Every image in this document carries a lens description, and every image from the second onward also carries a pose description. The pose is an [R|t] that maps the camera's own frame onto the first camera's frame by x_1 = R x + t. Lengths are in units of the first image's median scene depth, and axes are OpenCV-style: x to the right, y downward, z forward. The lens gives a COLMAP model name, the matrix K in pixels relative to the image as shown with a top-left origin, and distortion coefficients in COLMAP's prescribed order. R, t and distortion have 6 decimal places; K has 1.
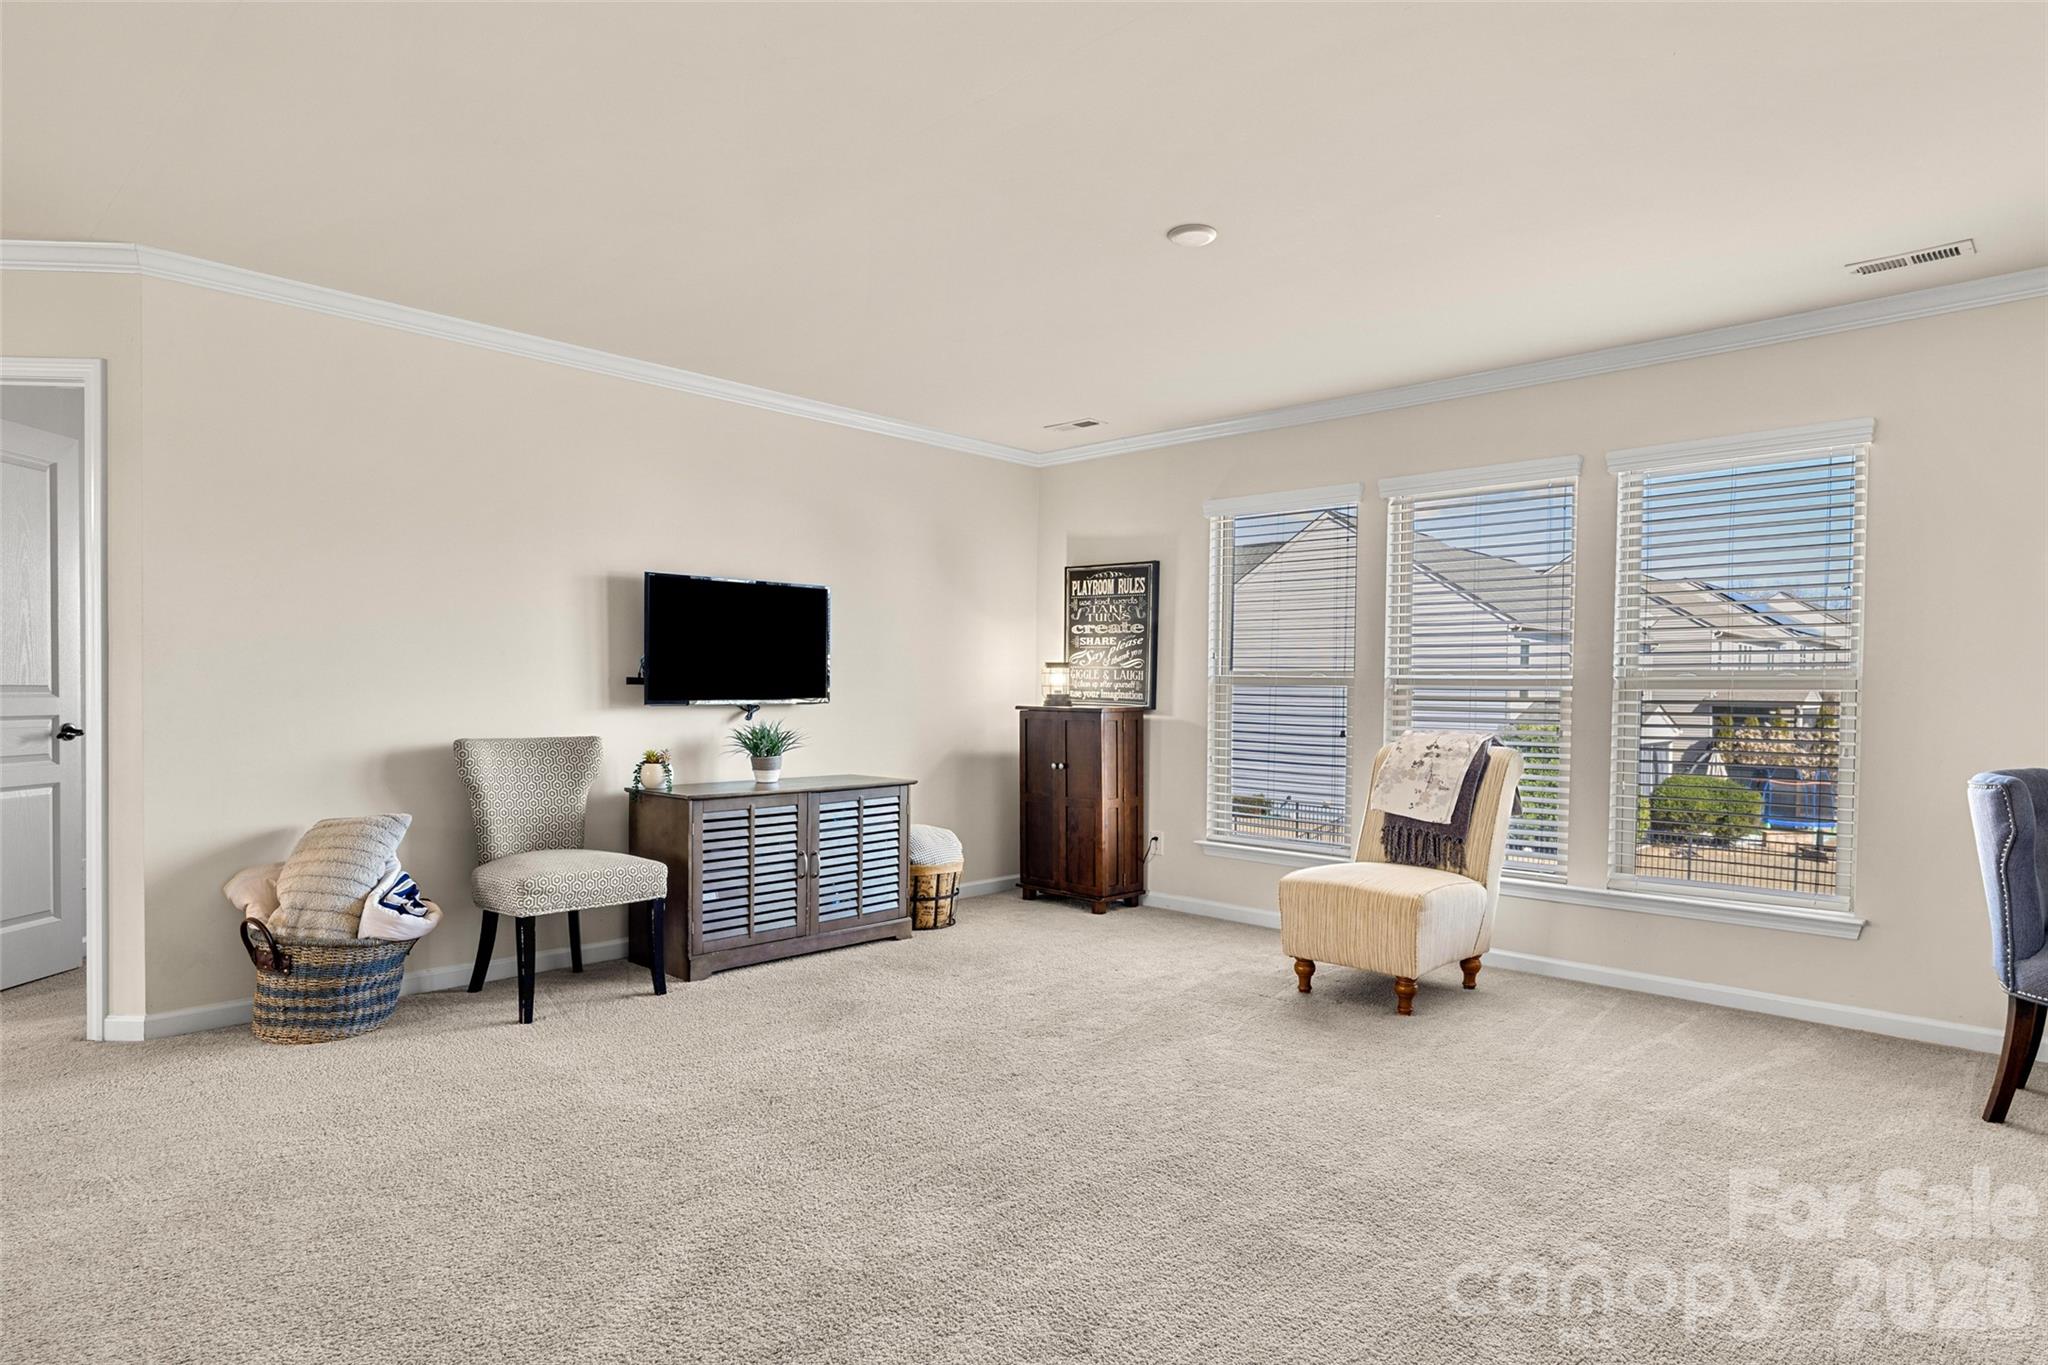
lens RADIAL K [[1140.9, 0, 1026.8], [0, 1140.9, 692.2], [0, 0, 1]] dist [0.000678, 0.000647]
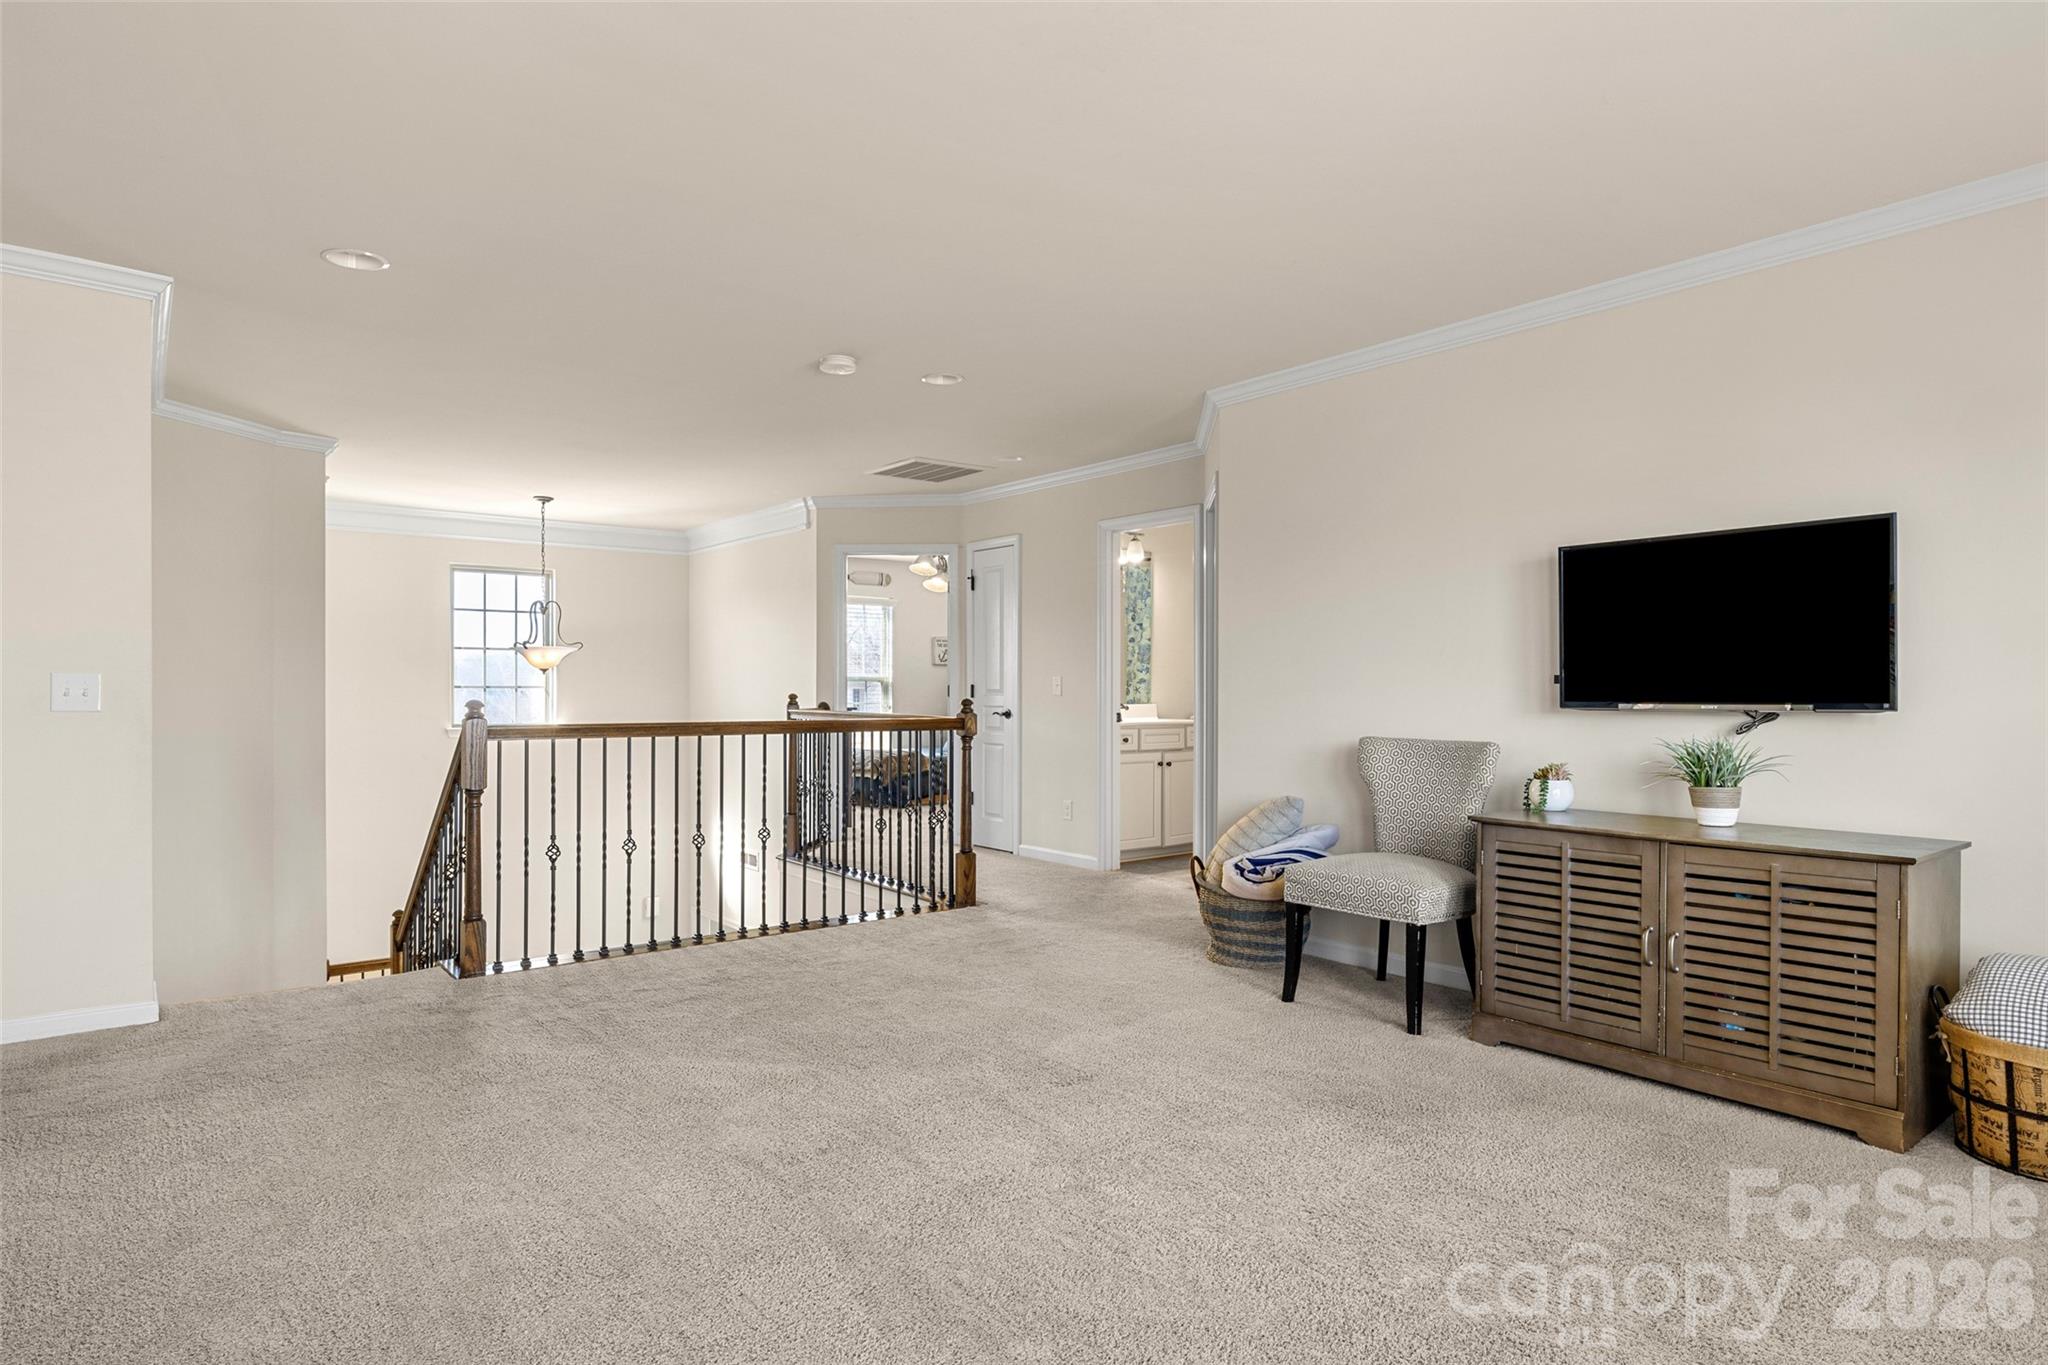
lens RADIAL K [[1138.4, 0, 1027.6], [0, 1138.4, 684.1], [0, 0, 1]] dist [0.003202, 0.000715]
pose [[-0.150997, -0.015297, -0.988416, 0.555019], [-0.002163, 0.999883, -0.015144, 0.006968], [0.988532, -0.000149, -0.151012, 0.771992]]
